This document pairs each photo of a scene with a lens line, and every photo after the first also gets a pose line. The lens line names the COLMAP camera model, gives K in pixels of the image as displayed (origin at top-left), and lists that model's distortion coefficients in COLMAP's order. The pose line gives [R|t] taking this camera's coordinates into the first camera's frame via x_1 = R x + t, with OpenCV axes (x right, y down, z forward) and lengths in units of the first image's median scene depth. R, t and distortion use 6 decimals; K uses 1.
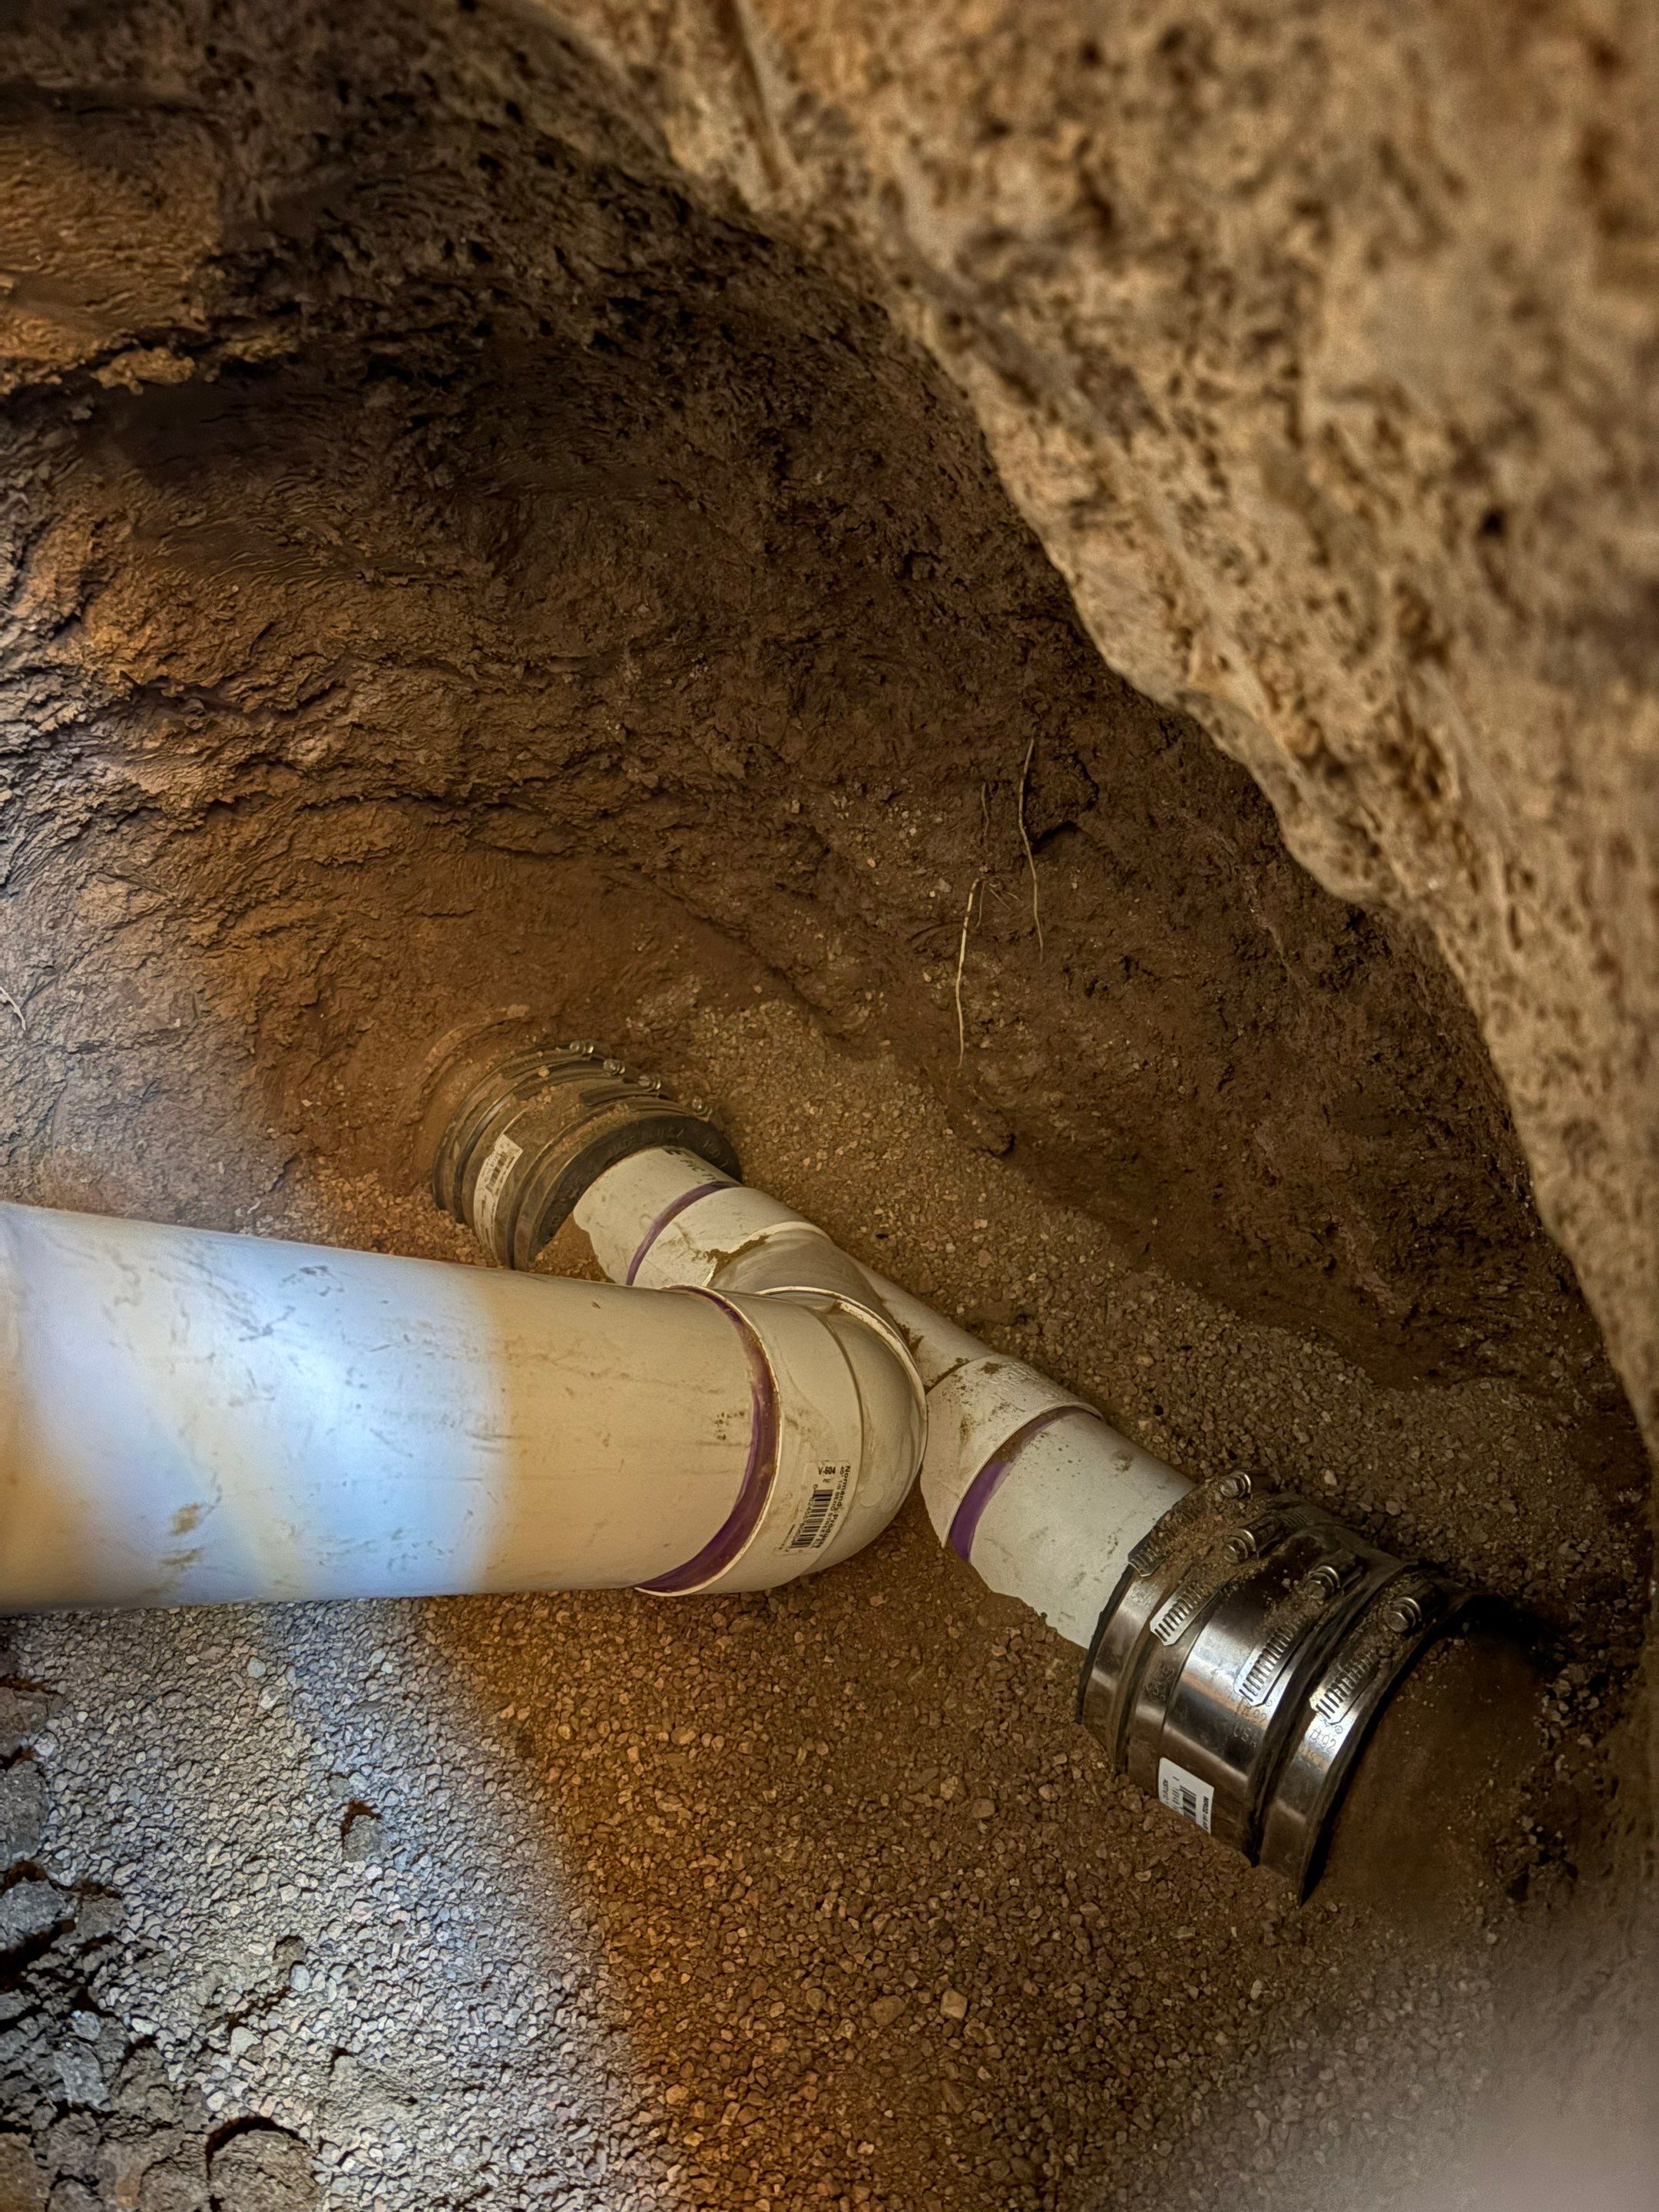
lens RADIAL K [[1740.8, 0, 829.5], [0, 1740.8, 1106.0], [0, 0, 1]] dist [0.100440, -0.218717]
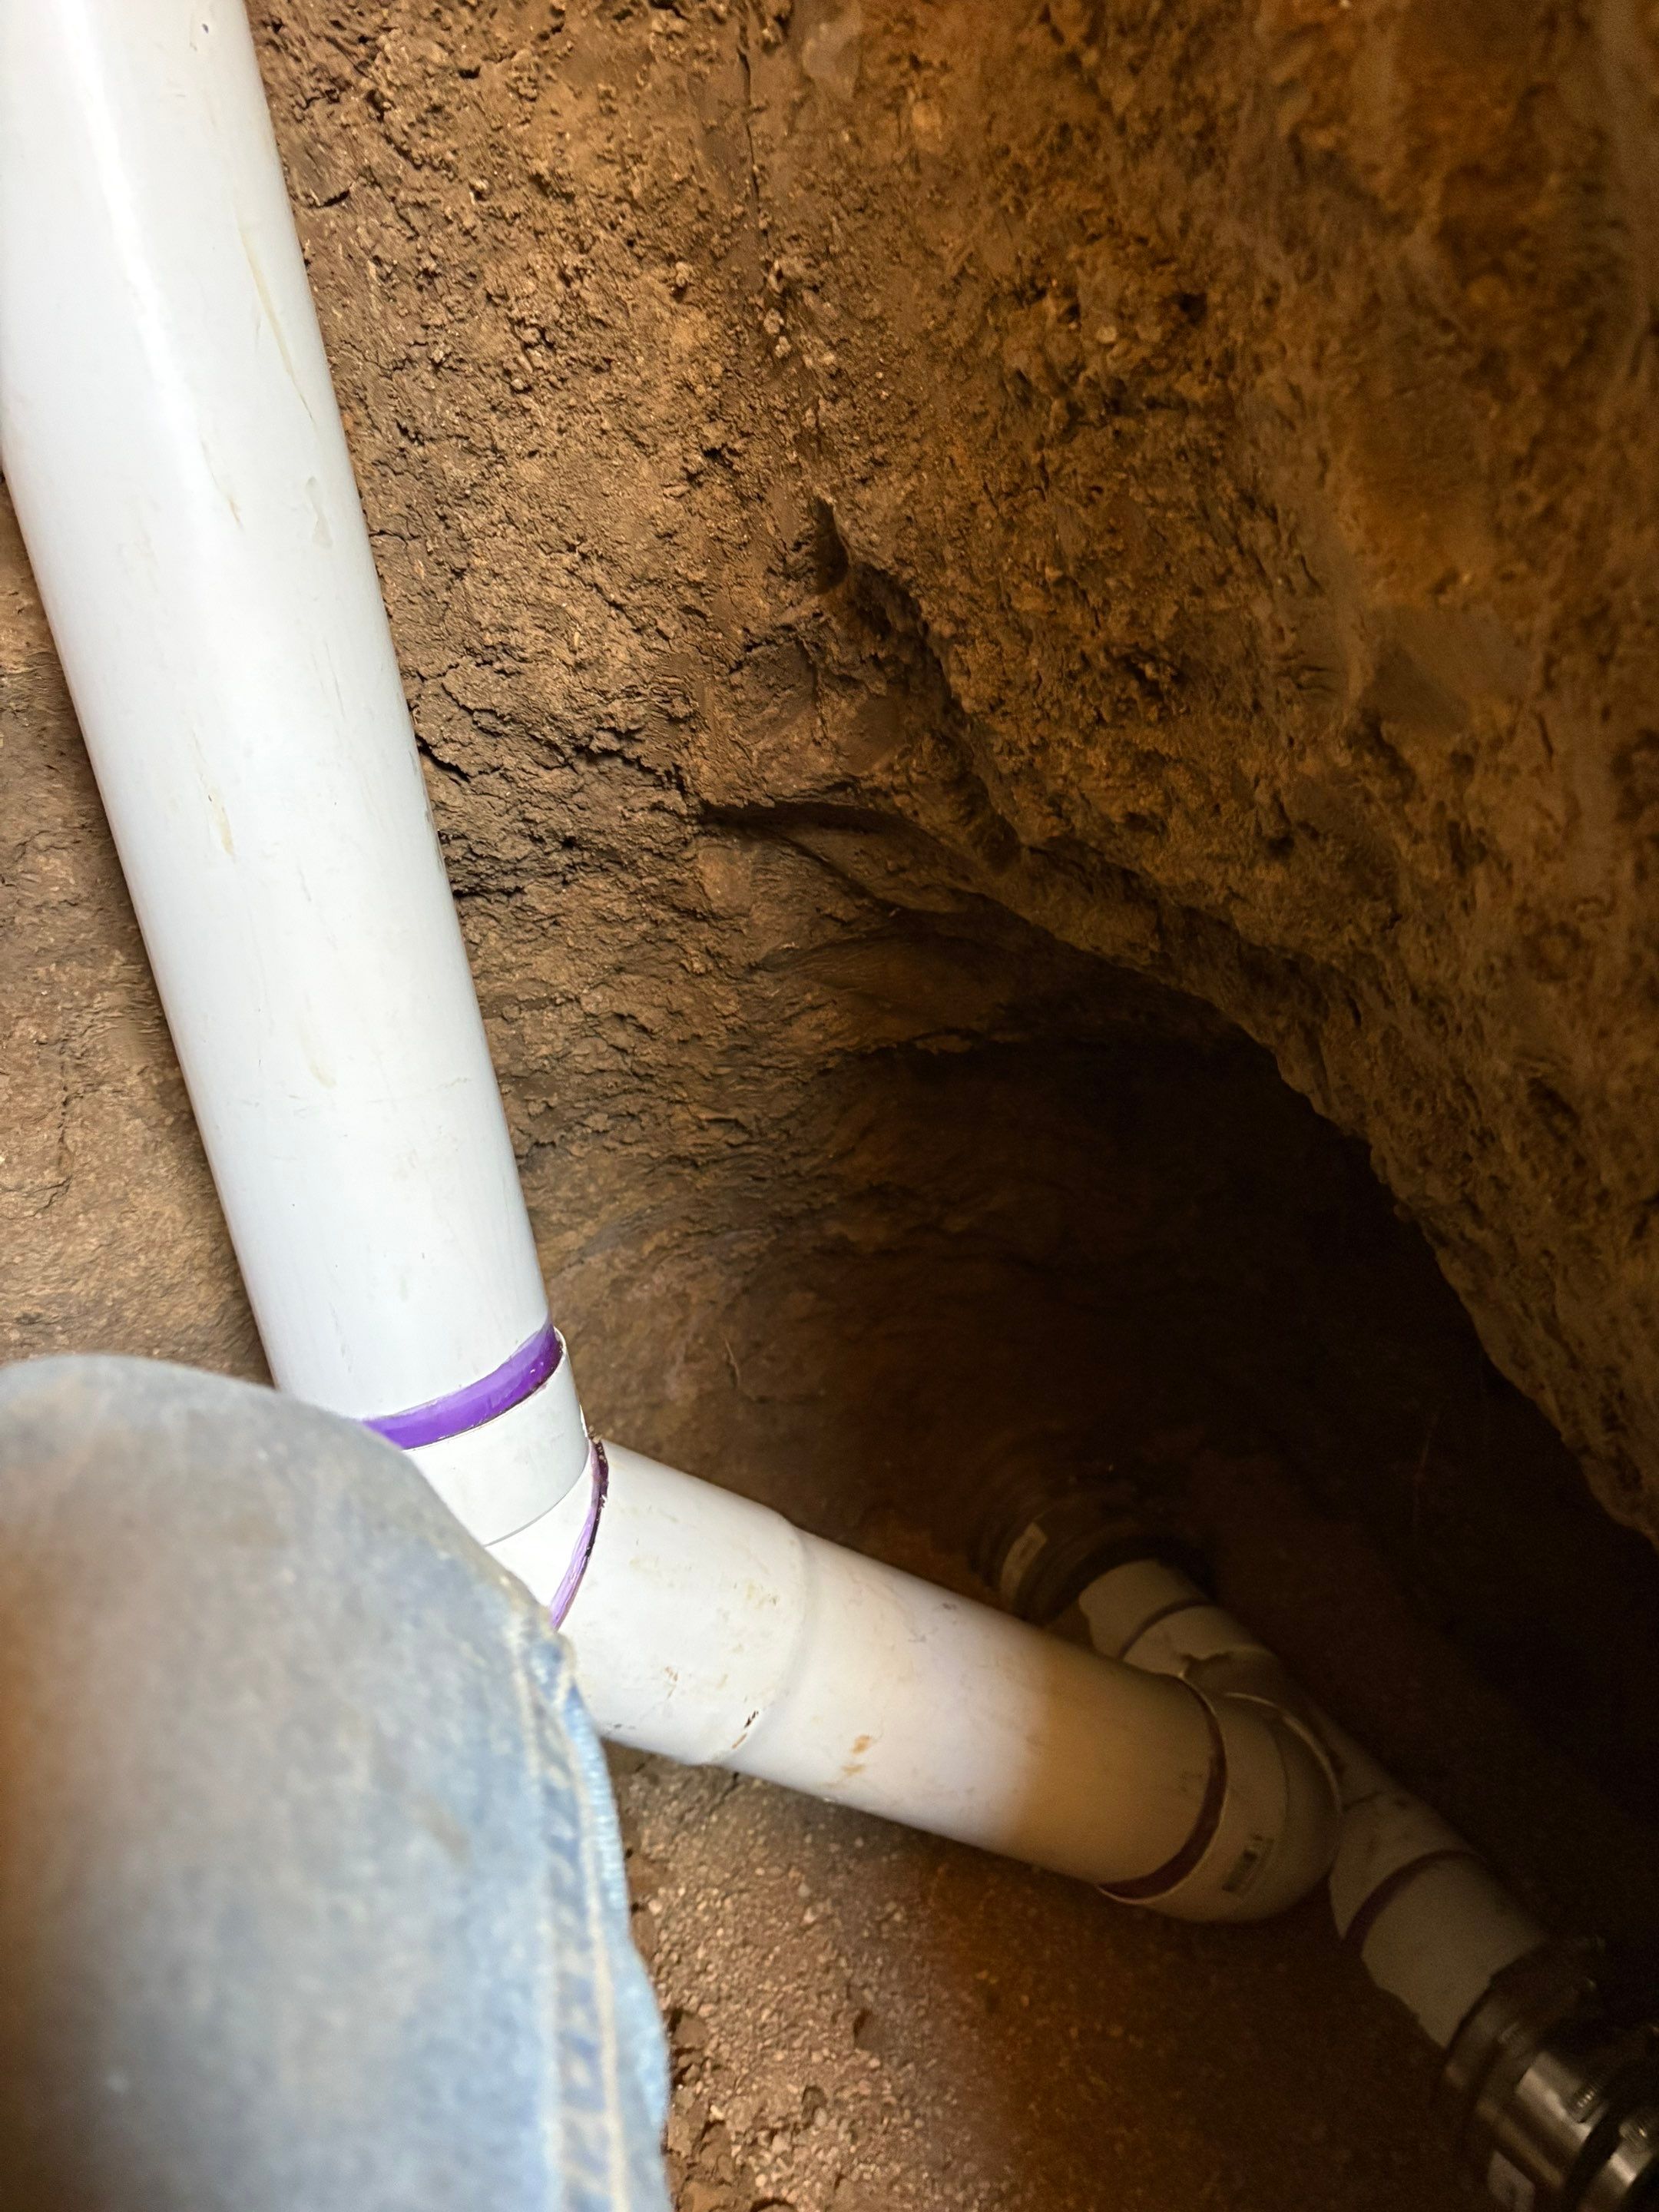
lens RADIAL K [[1697.8, 0, 824.2], [0, 1697.8, 1064.5], [0, 0, 1]] dist [-0.000582, -0.003762]
pose [[0.944054, 0.129440, -0.303328, 0.003453], [-0.197464, 0.958521, -0.205536, -0.028401], [0.264142, 0.253934, 0.930455, -0.426650]]
